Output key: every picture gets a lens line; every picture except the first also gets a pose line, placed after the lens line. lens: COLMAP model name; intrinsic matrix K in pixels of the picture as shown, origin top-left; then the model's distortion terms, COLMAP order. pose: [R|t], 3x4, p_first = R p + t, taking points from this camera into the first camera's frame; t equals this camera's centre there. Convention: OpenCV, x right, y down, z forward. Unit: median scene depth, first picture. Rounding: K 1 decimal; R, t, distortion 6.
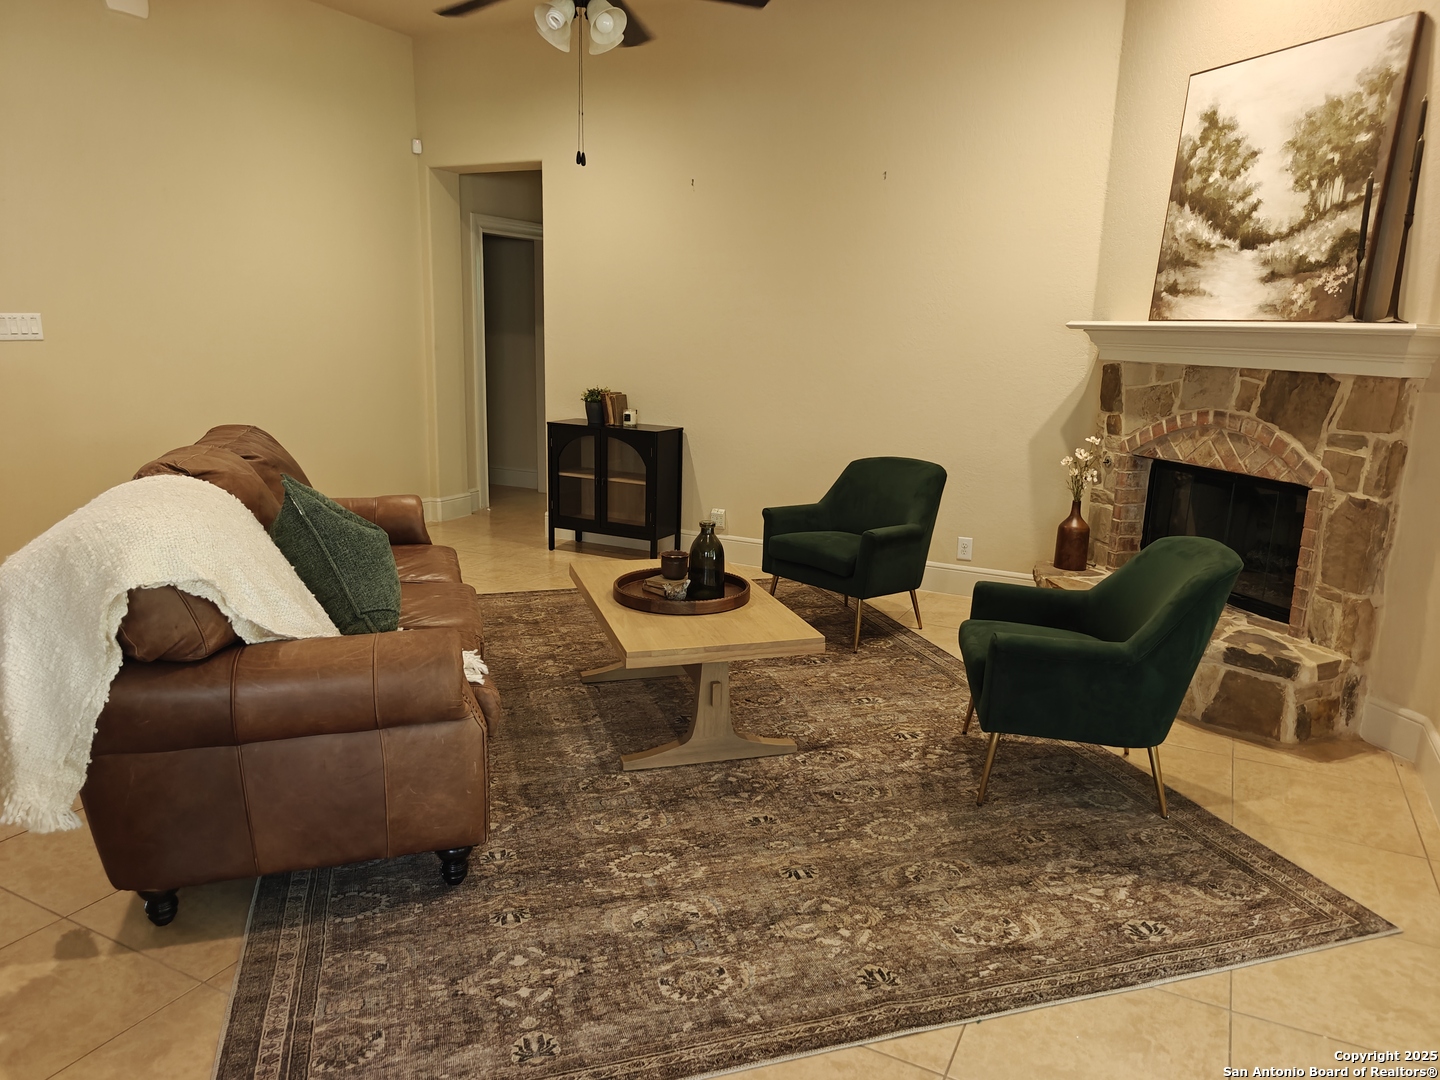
lens RADIAL K [[981.2, 0, 711.2], [0, 981.2, 547.9], [0, 0, 1]] dist [0.007558, -0.031549]
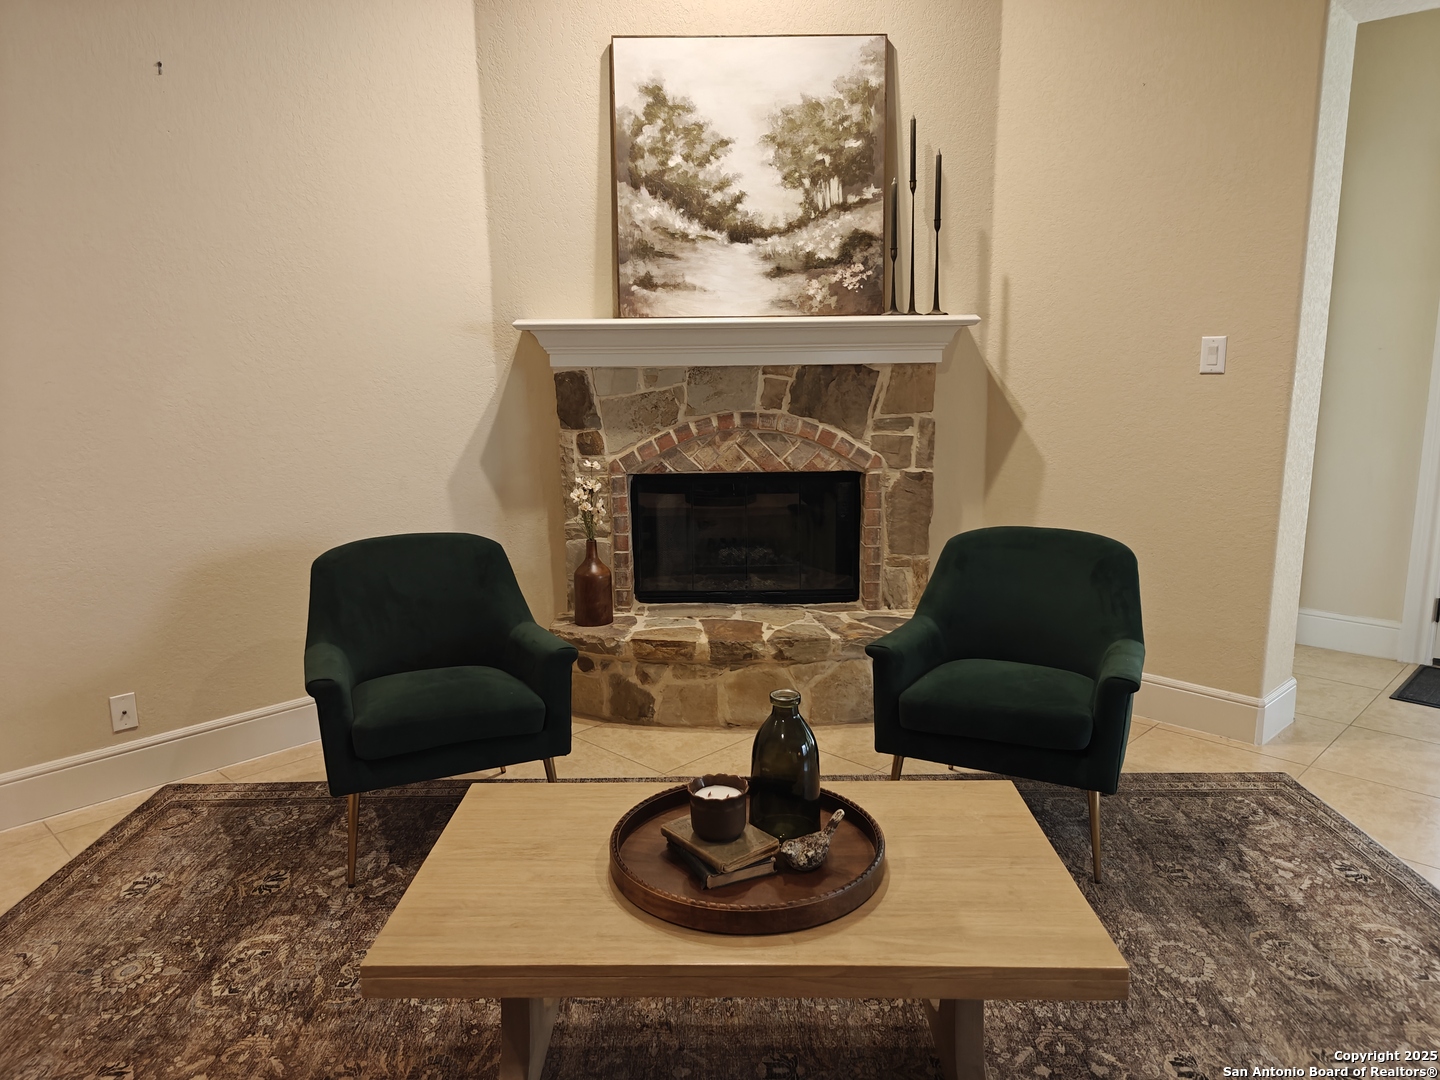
lens RADIAL K [[981.2, 0, 724.3], [0, 981.2, 547.5], [0, 0, 1]] dist [0.007558, -0.031549]
pose [[0.308828, -0.213370, 0.926876, -0.439108], [0.228812, 0.962559, 0.145346, -0.169719], [-0.923185, 0.167194, 0.346087, 0.772713]]
